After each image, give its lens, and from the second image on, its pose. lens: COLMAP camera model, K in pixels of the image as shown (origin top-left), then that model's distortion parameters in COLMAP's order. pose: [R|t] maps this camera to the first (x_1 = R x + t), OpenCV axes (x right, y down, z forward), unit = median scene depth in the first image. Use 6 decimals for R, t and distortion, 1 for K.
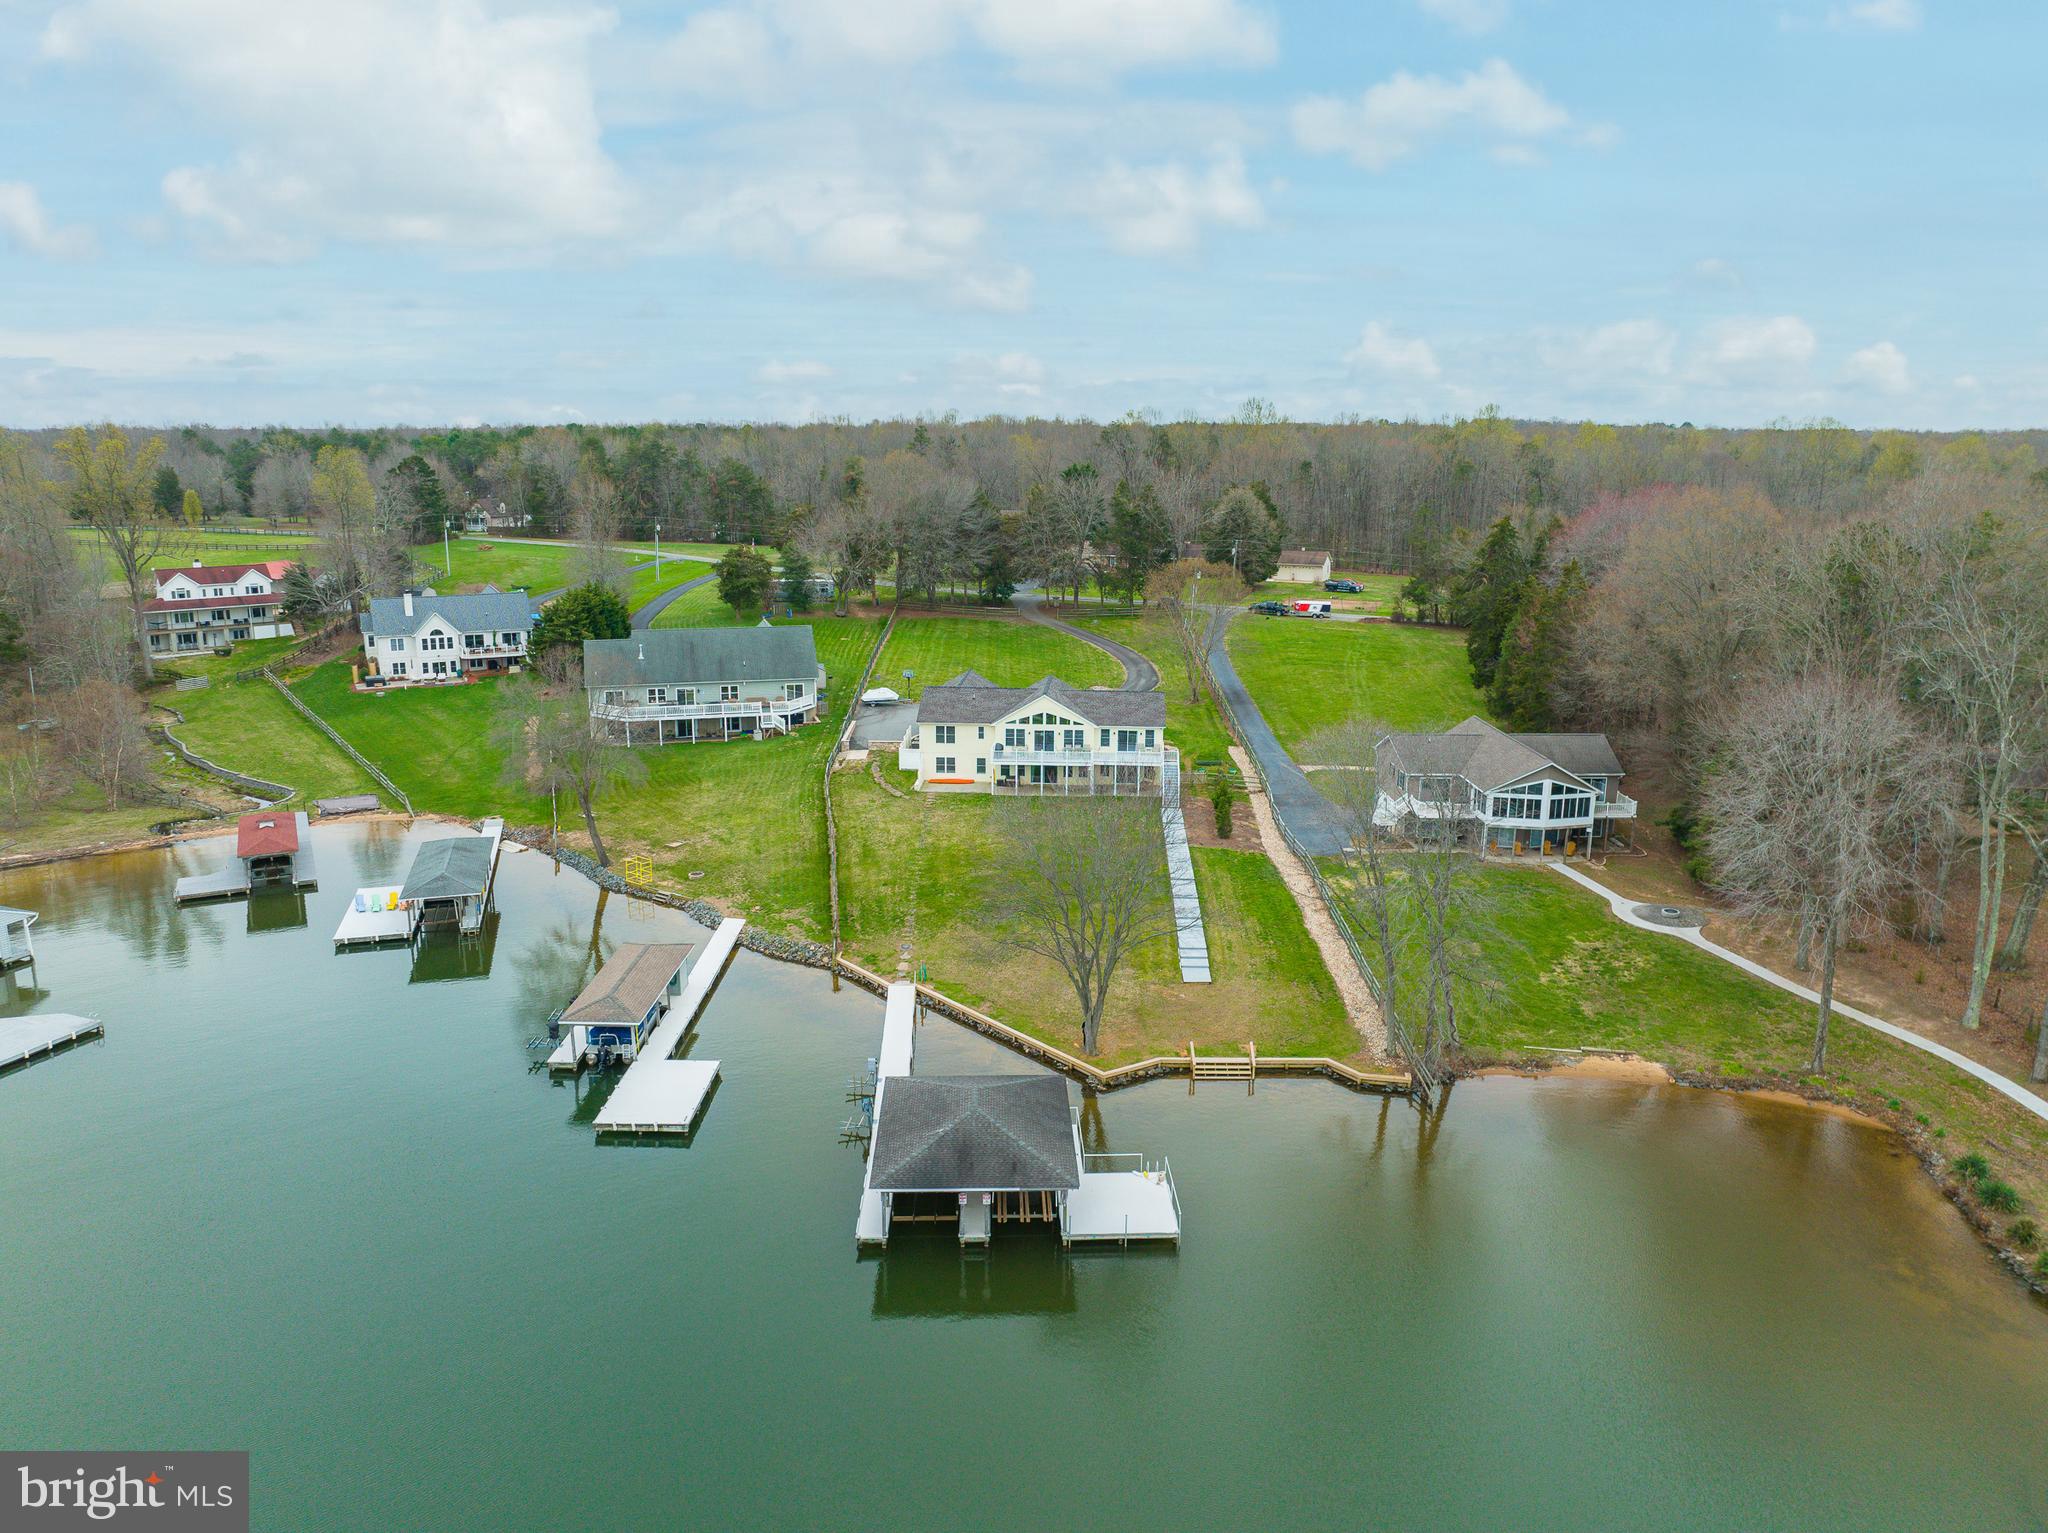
lens RADIAL K [[1486.9, 0, 1000.4], [0, 1486.9, 712.4], [0, 0, 1]] dist [-0.024409, -0.010911]
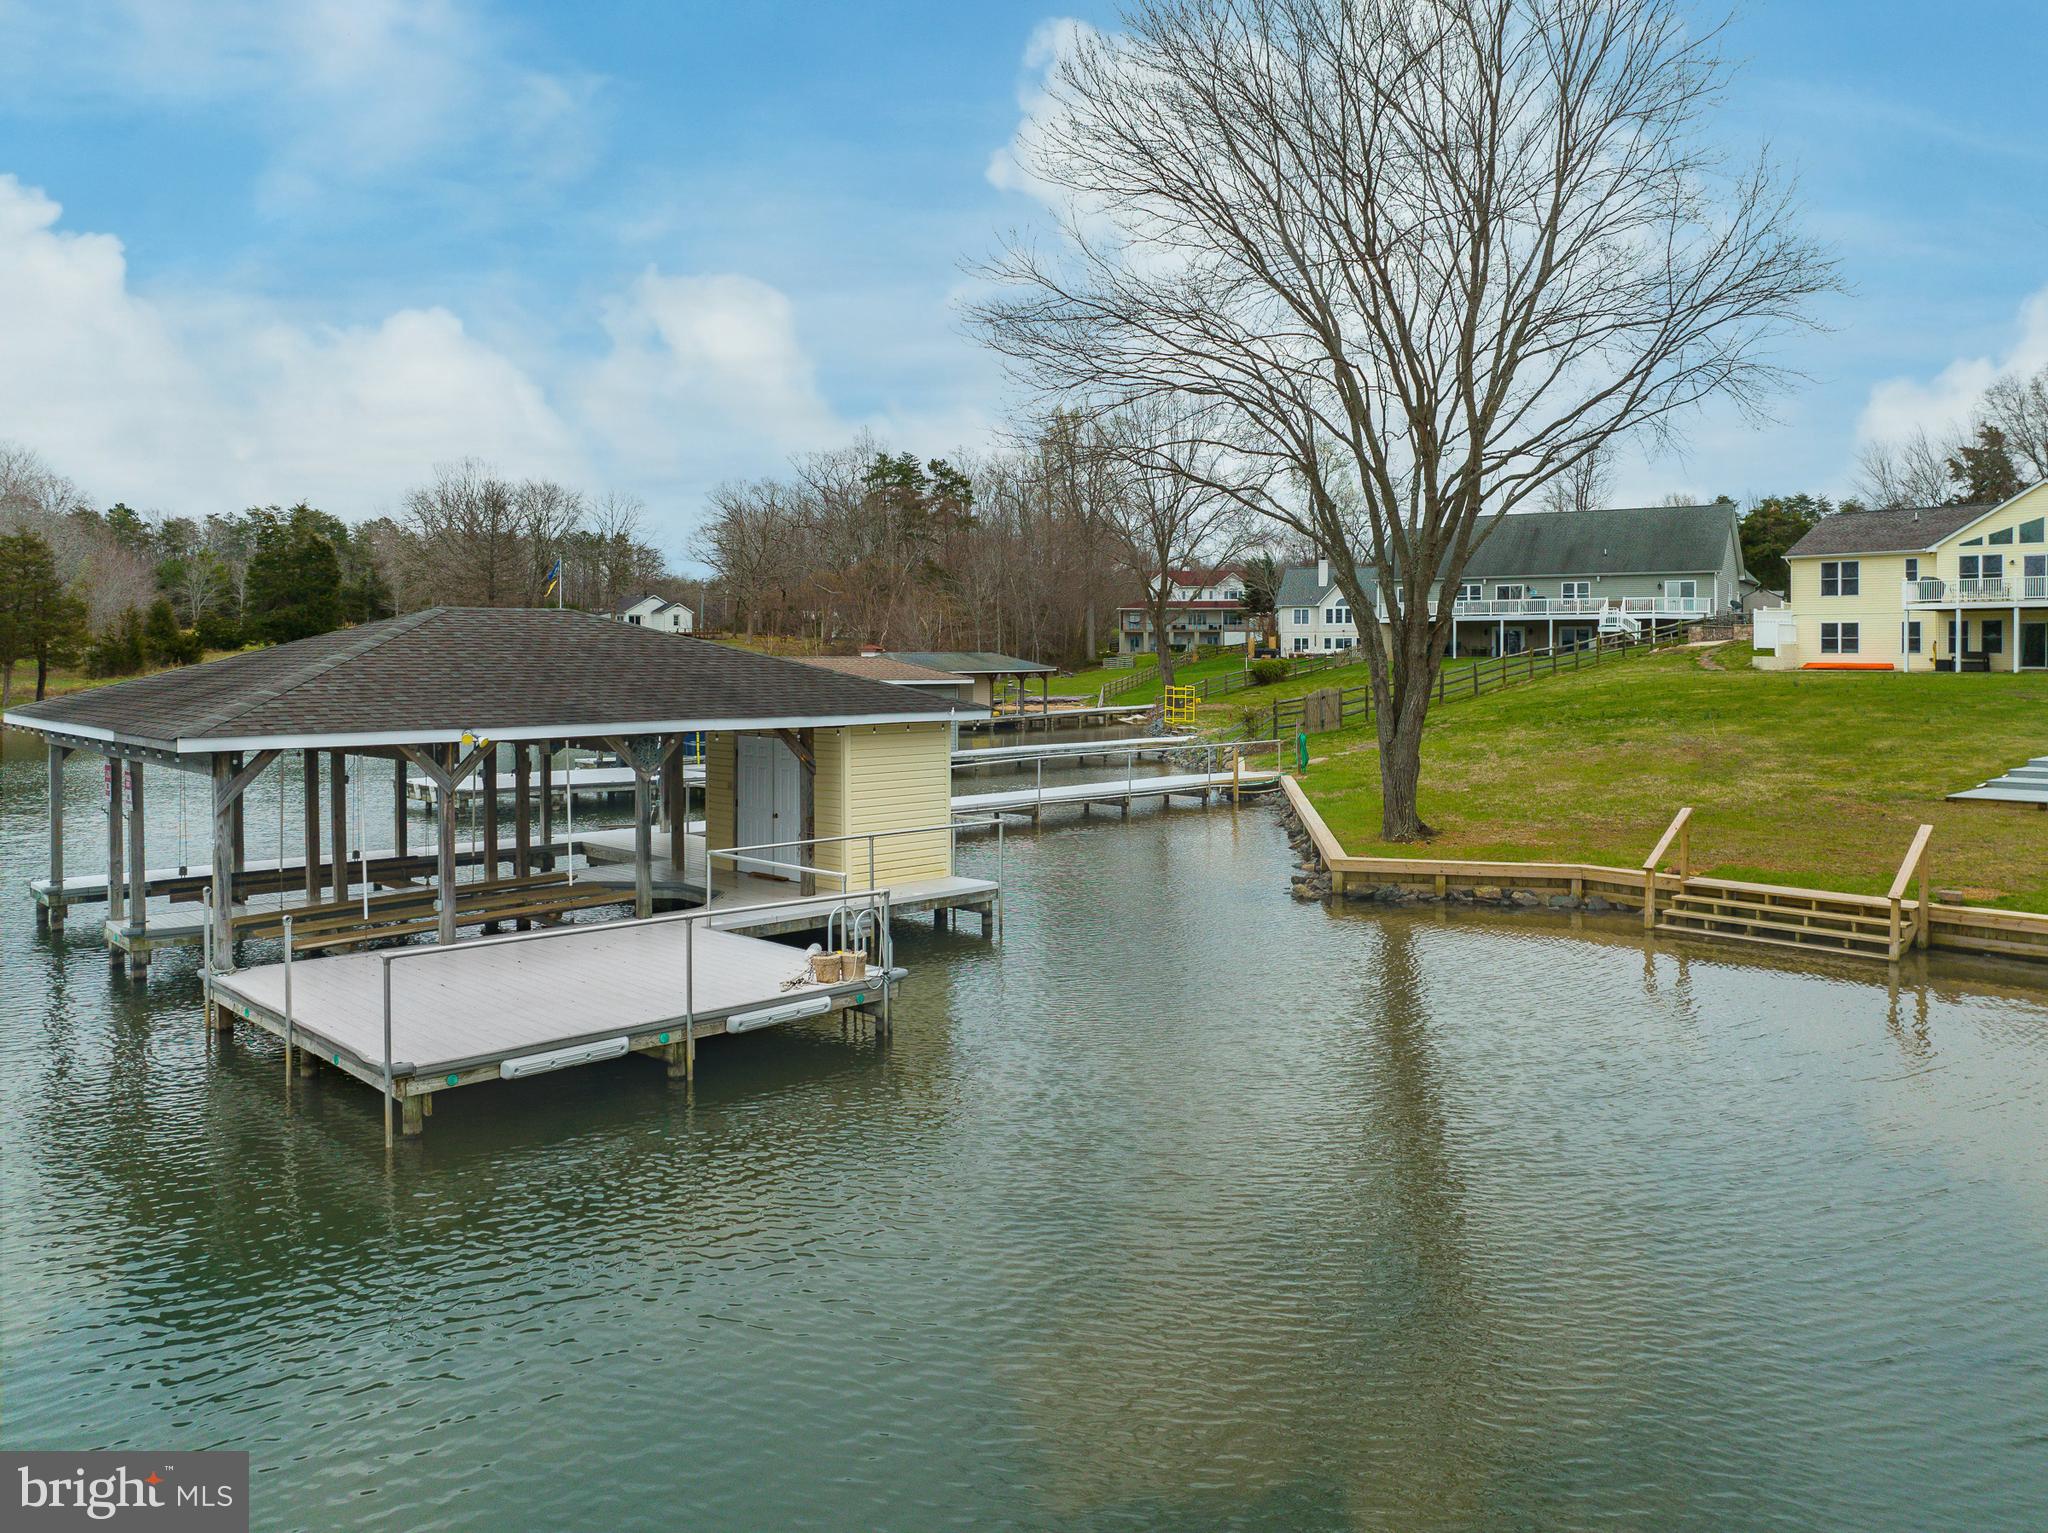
lens RADIAL K [[1493.5, 0, 1019.0], [0, 1493.5, 705.8], [0, 0, 1]] dist [-0.025985, -0.009367]
pose [[0.684790, 0.024358, -0.728334, 0.143707], [-0.133930, 0.986624, -0.092926, 0.143322], [0.716328, 0.161180, 0.678892, 0.419903]]
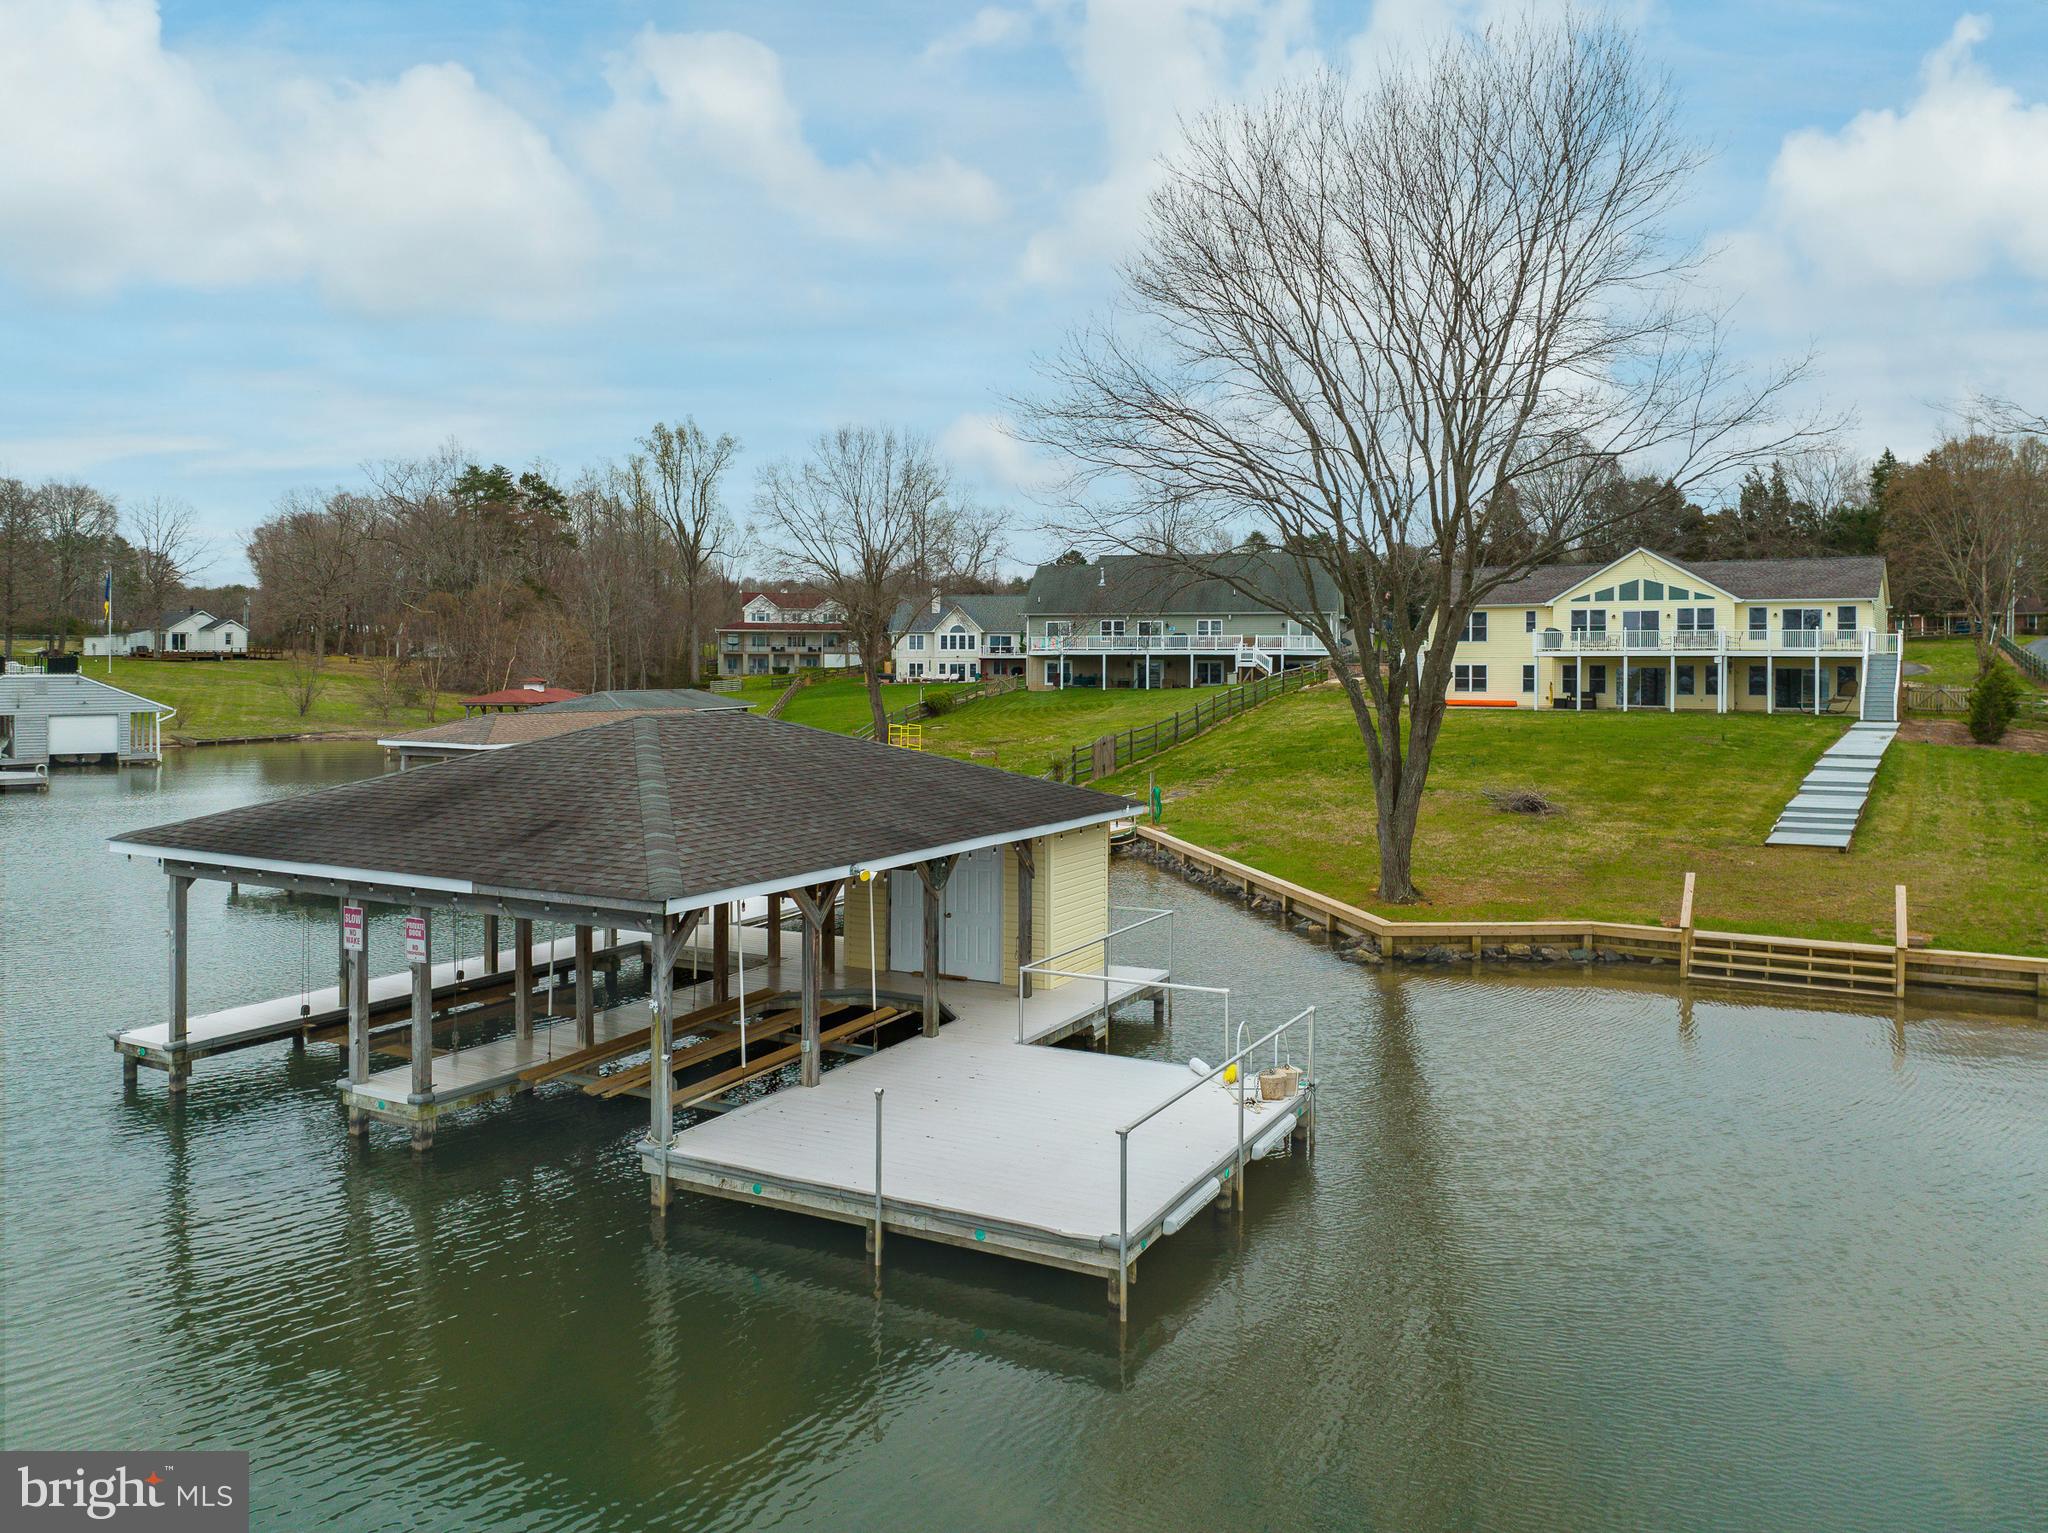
lens RADIAL K [[1486.9, 0, 1000.4], [0, 1486.9, 712.4], [0, 0, 1]] dist [-0.024409, -0.010911]
pose [[0.870241, 0.016833, -0.492338, 0.091998], [-0.093378, 0.986934, -0.131308, 0.142481], [0.483695, 0.160243, 0.860443, 0.373023]]
